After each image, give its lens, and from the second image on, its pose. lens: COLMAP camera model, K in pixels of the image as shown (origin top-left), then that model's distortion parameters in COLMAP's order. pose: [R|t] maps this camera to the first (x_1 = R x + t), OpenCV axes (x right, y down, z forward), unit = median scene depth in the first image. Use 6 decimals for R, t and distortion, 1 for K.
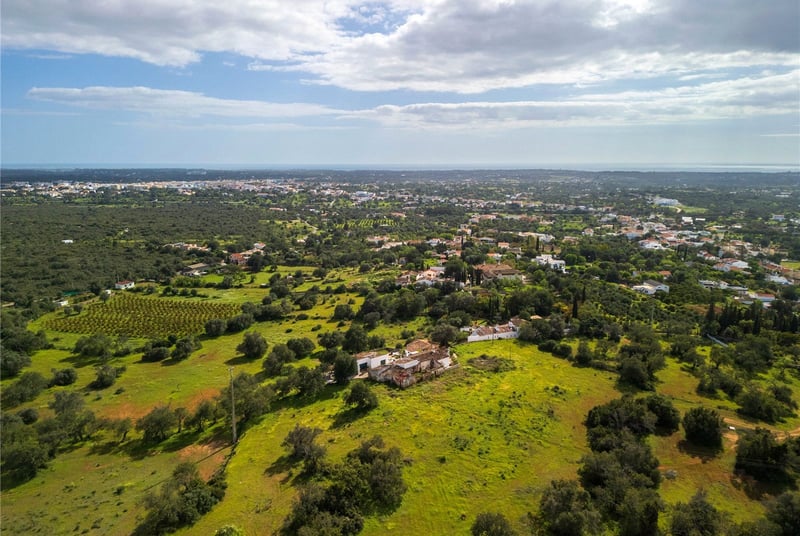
lens RADIAL K [[550.7, 0, 400.0], [0, 550.7, 268.0], [0, 0, 1]] dist [0.088025, -0.087482]
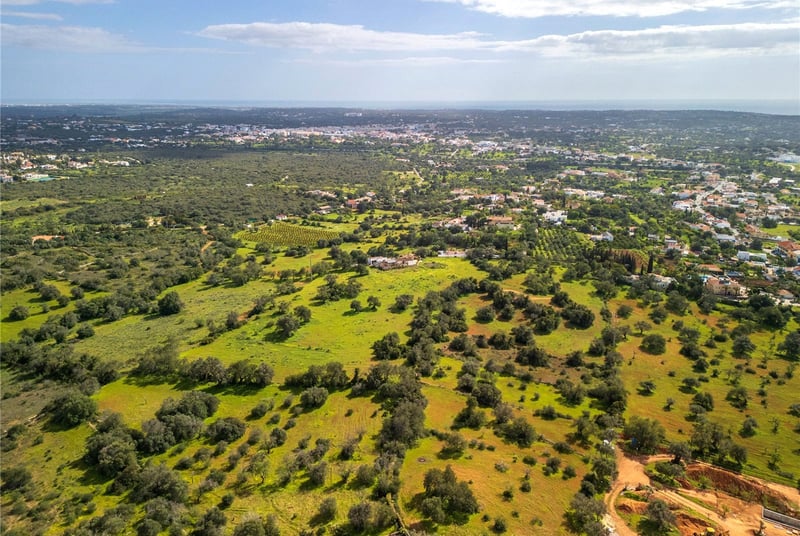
lens RADIAL K [[532.5, 0, 411.2], [0, 532.5, 269.8], [0, 0, 1]] dist [0.090262, -0.072134]
pose [[0.970617, 0.073167, -0.229236, 0.258955], [-0.047059, 0.991974, 0.117362, -0.020128], [0.235984, -0.103126, 0.966270, -0.462465]]
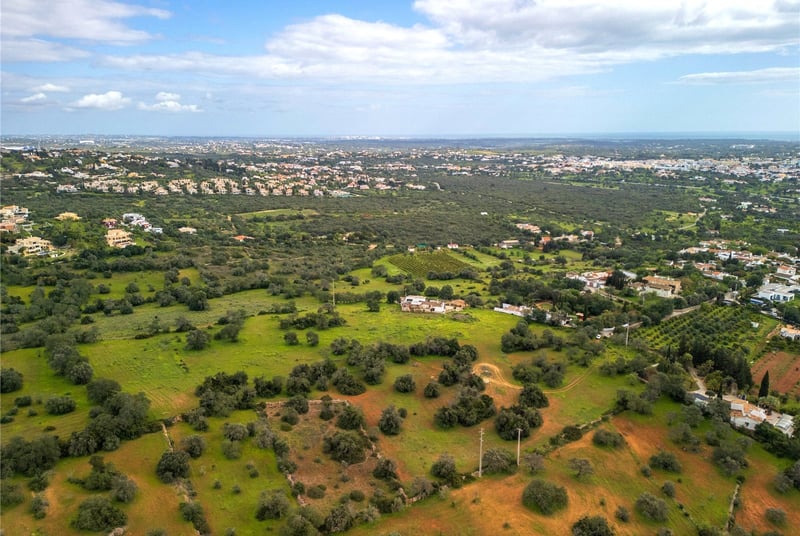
lens RADIAL K [[532.5, 0, 411.2], [0, 532.5, 269.8], [0, 0, 1]] dist [0.090262, -0.072134]
pose [[0.633565, 0.192255, -0.749422, 0.628200], [-0.149312, 0.980808, 0.125385, -0.080134], [0.759145, 0.032459, 0.650112, -0.117769]]
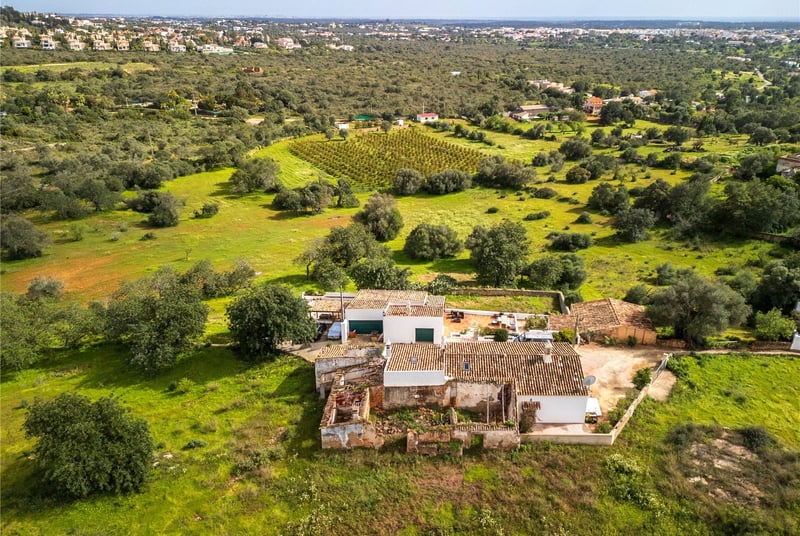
lens RADIAL K [[583.3, 0, 442.8], [0, 583.3, 269.0], [0, 0, 1]] dist [0.084506, -0.068893]
pose [[0.757796, 0.267344, -0.595209, 0.091750], [-0.130048, 0.955790, 0.263730, 0.012992], [0.639401, -0.122447, 0.759061, 0.341457]]
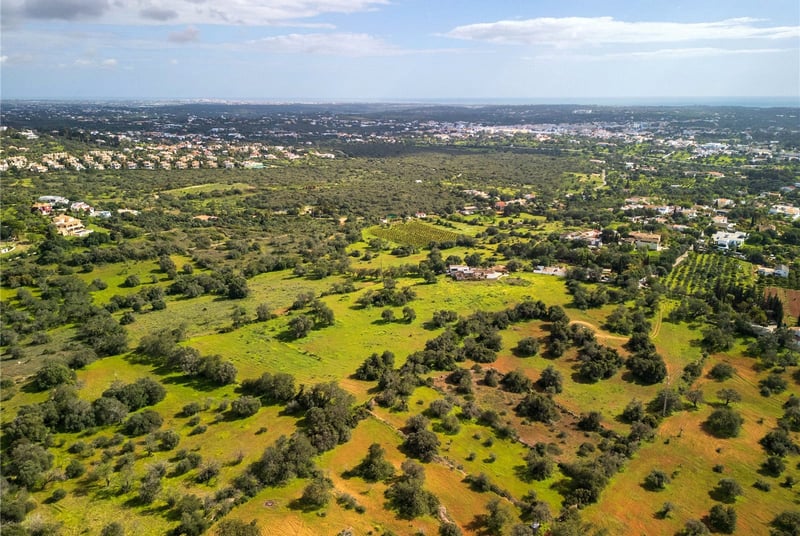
lens RADIAL K [[540.0, 0, 427.2], [0, 540.0, 268.8], [0, 0, 1]] dist [0.088979, -0.081312]
pose [[0.817385, 0.175474, -0.548718, 0.435896], [-0.113508, 0.982866, 0.145226, -0.048098], [0.564799, -0.056422, 0.823297, -0.321231]]
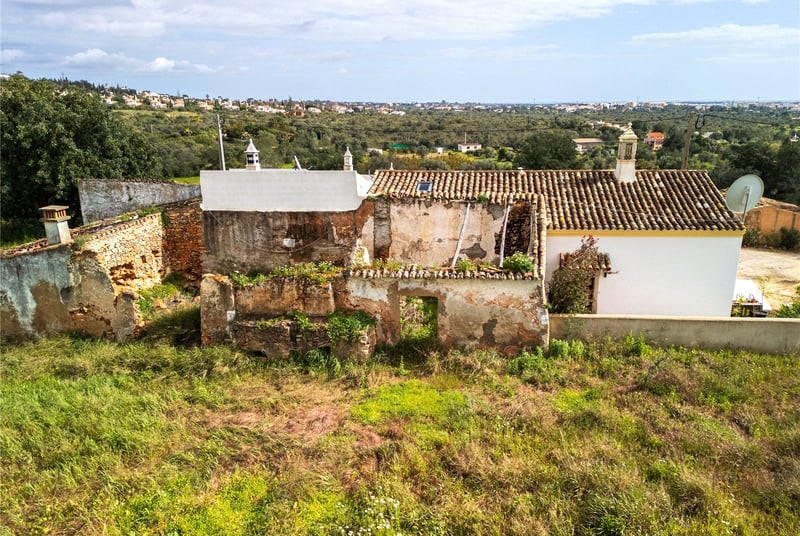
lens RADIAL K [[593.0, 0, 458.1], [0, 593.0, 265.6], [0, 0, 1]] dist [0.097824, -0.114505]
pose [[0.714787, 0.193051, -0.672169, 0.060363], [-0.129474, 0.981059, 0.144083, 0.073199], [0.687253, -0.015960, 0.726243, 0.412011]]
